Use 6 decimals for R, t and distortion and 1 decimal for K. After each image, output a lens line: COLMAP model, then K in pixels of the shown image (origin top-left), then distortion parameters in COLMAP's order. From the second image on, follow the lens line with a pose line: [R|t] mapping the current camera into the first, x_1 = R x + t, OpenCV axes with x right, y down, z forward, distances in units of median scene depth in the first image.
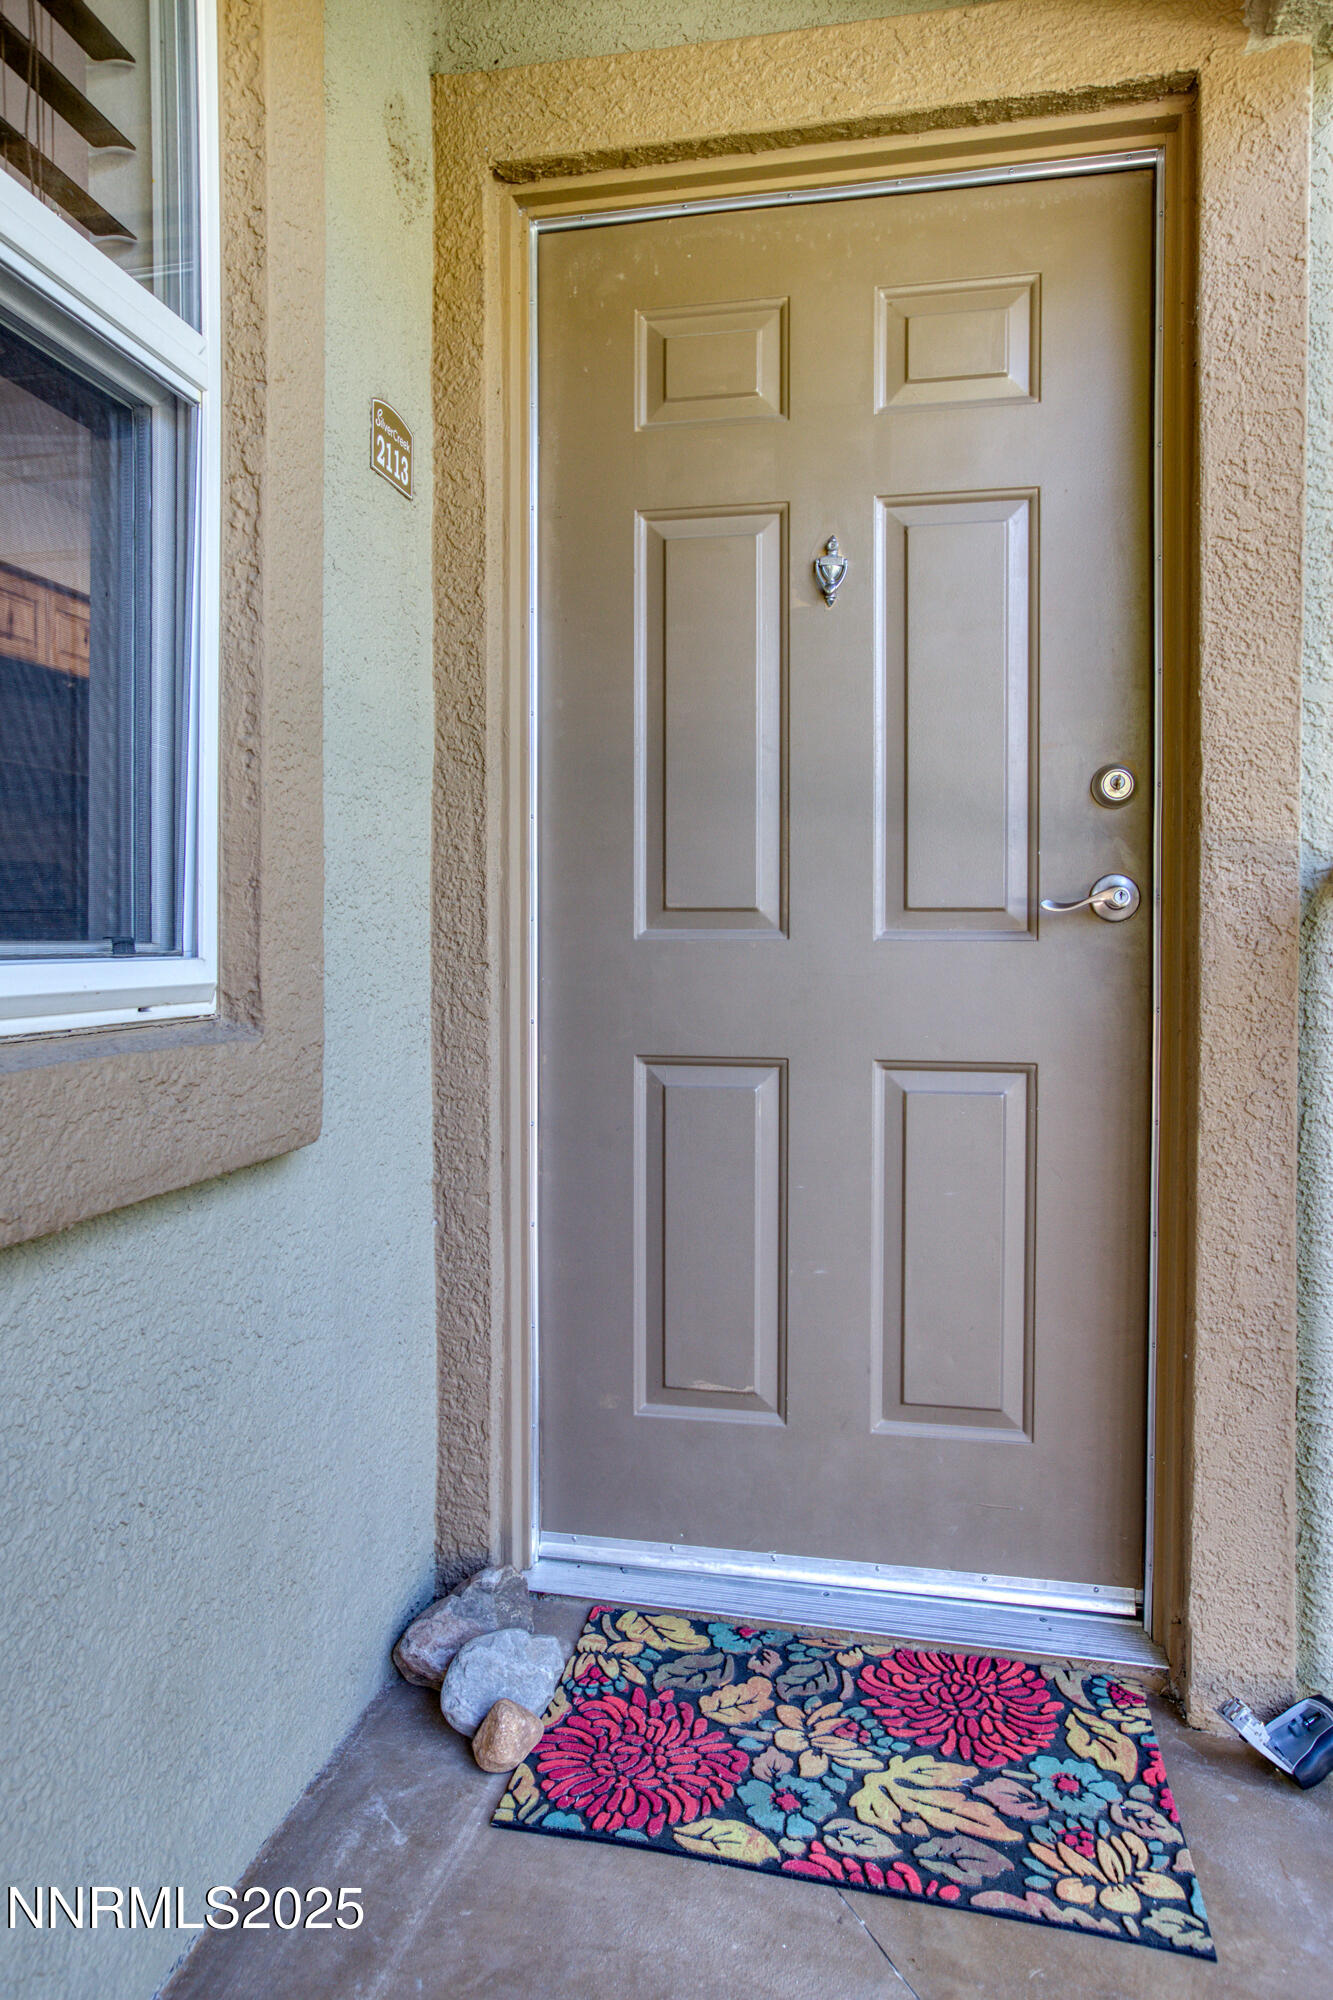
lens RADIAL K [[1370.8, 0, 653.6], [0, 1370.8, 989.0], [0, 0, 1]] dist [0.011184, 0.035021]
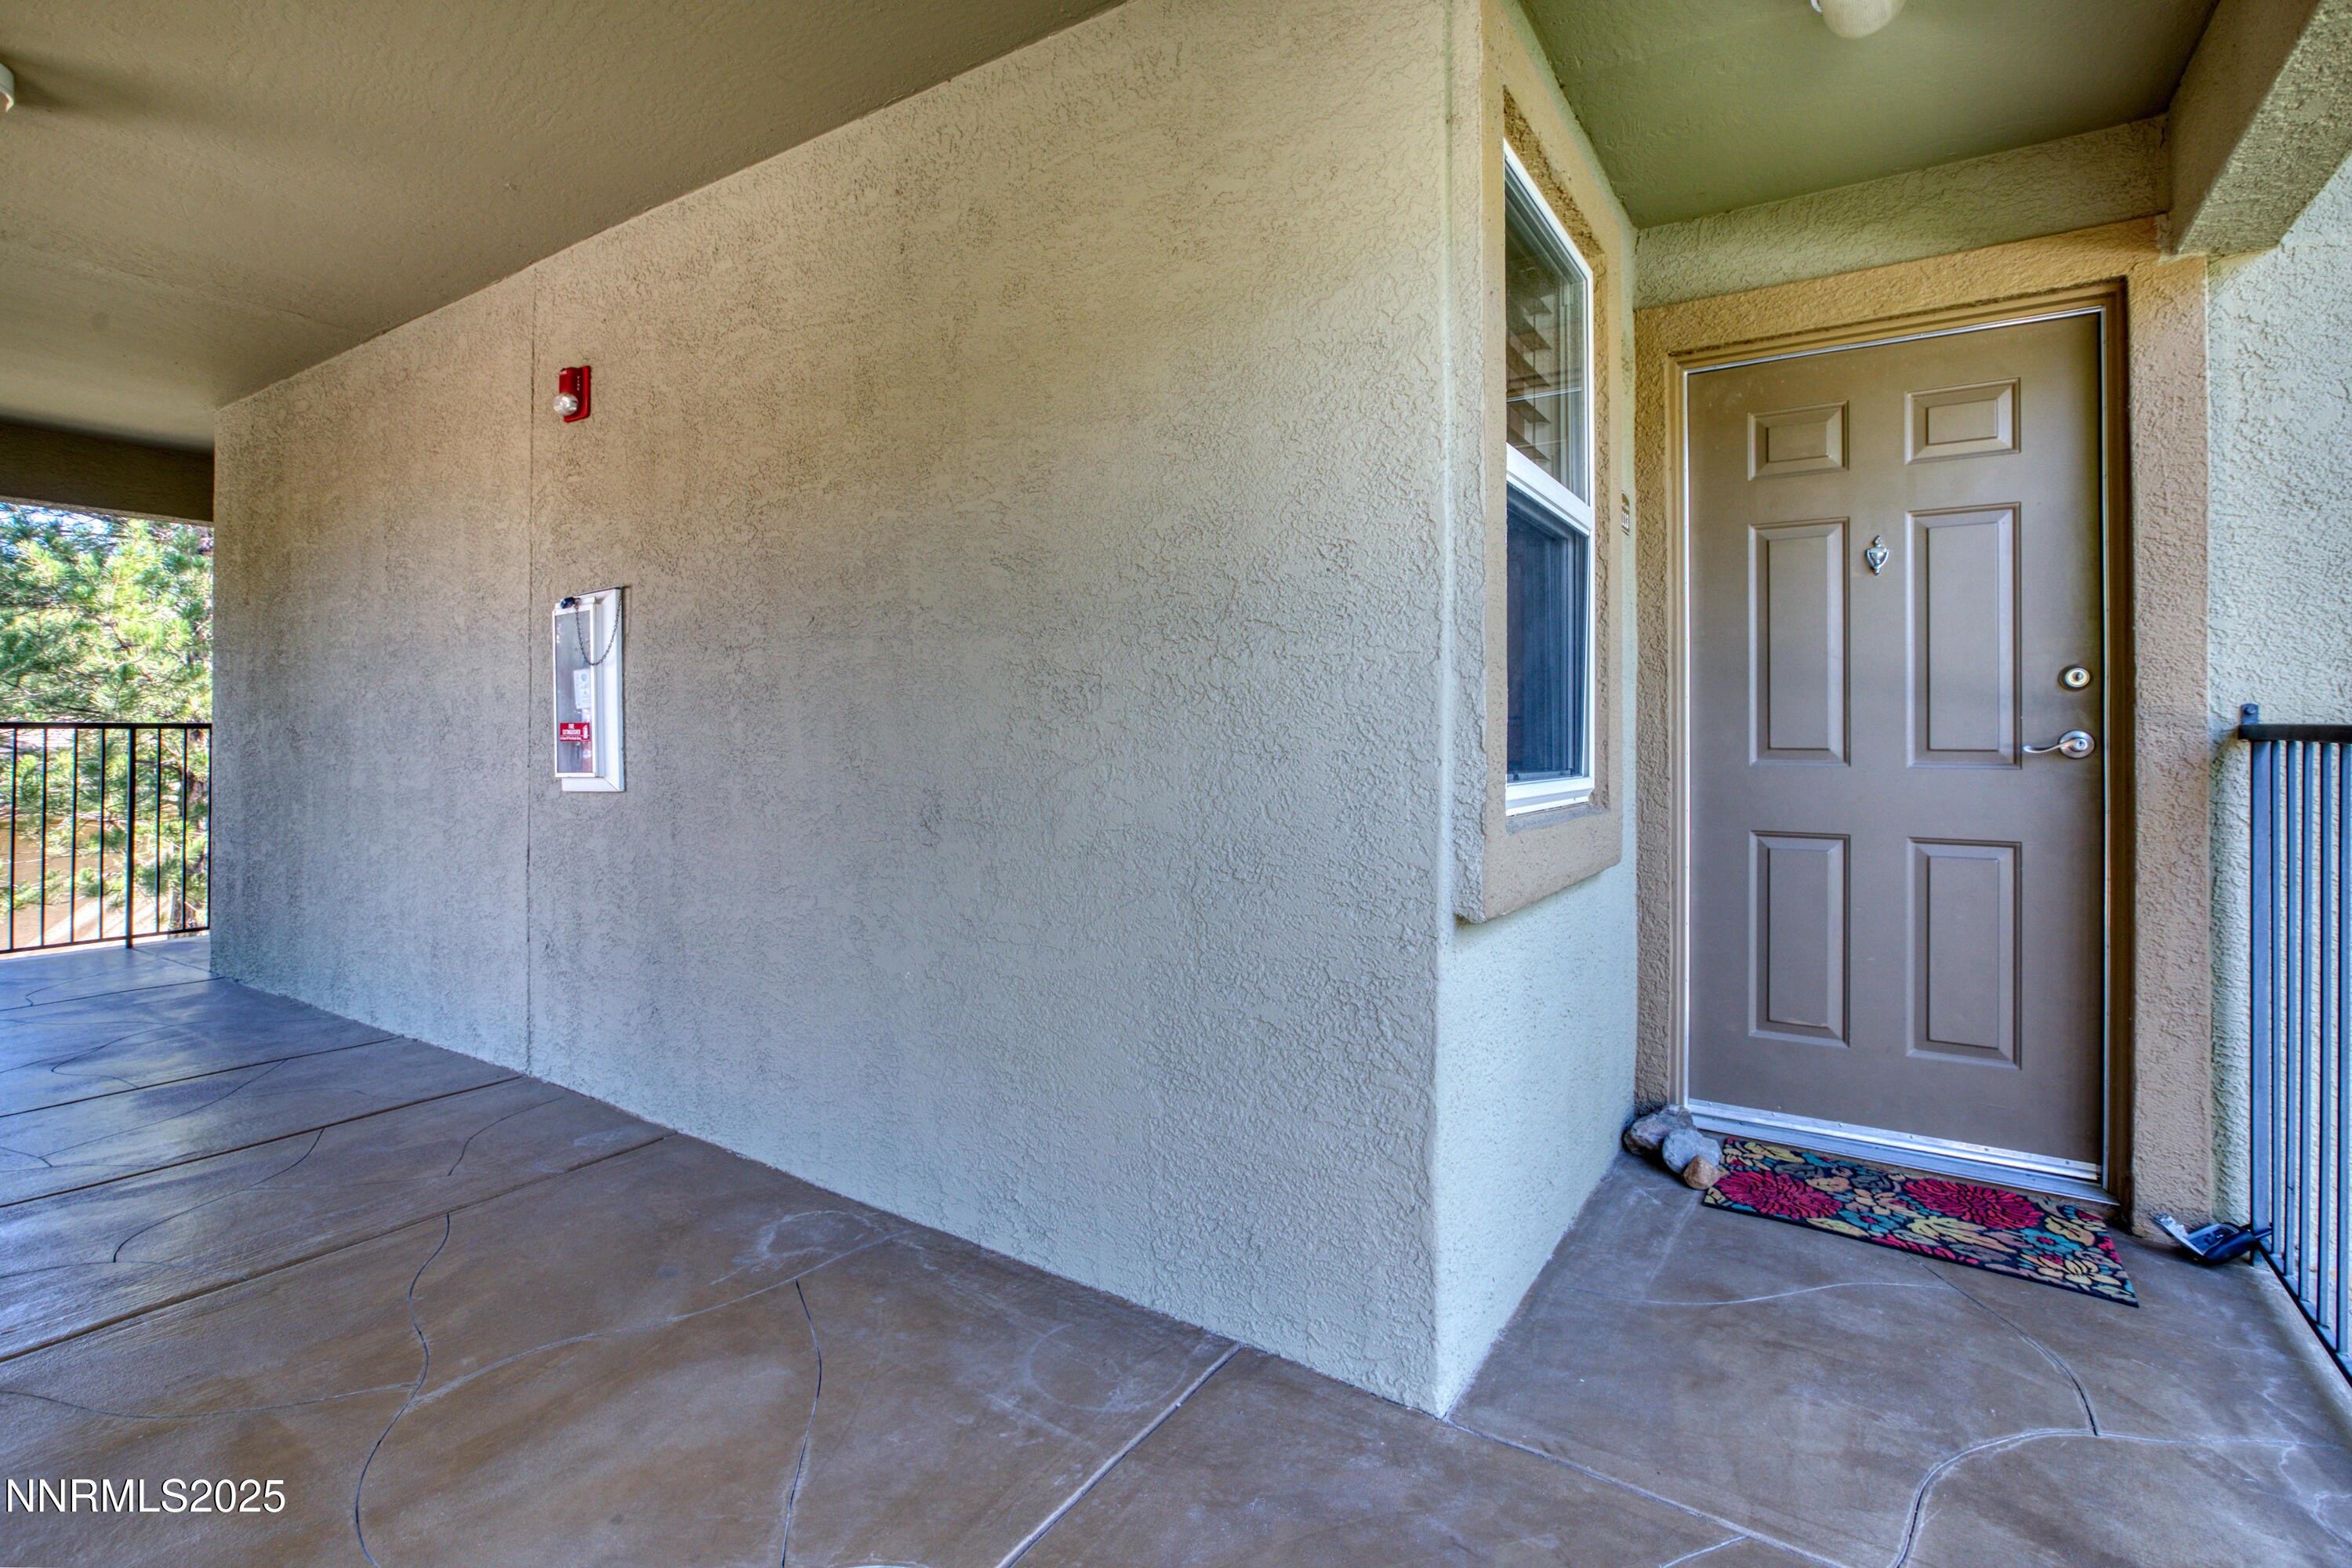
lens RADIAL K [[1339.4, 0, 1049.0], [0, 1339.4, 736.6], [0, 0, 1]] dist [-0.004113, 0.017139]
pose [[0.940116, 0.003717, -0.340834, -0.293885], [-0.015798, 0.999341, -0.032676, -0.002489], [0.340488, 0.036104, 0.939555, -1.002261]]
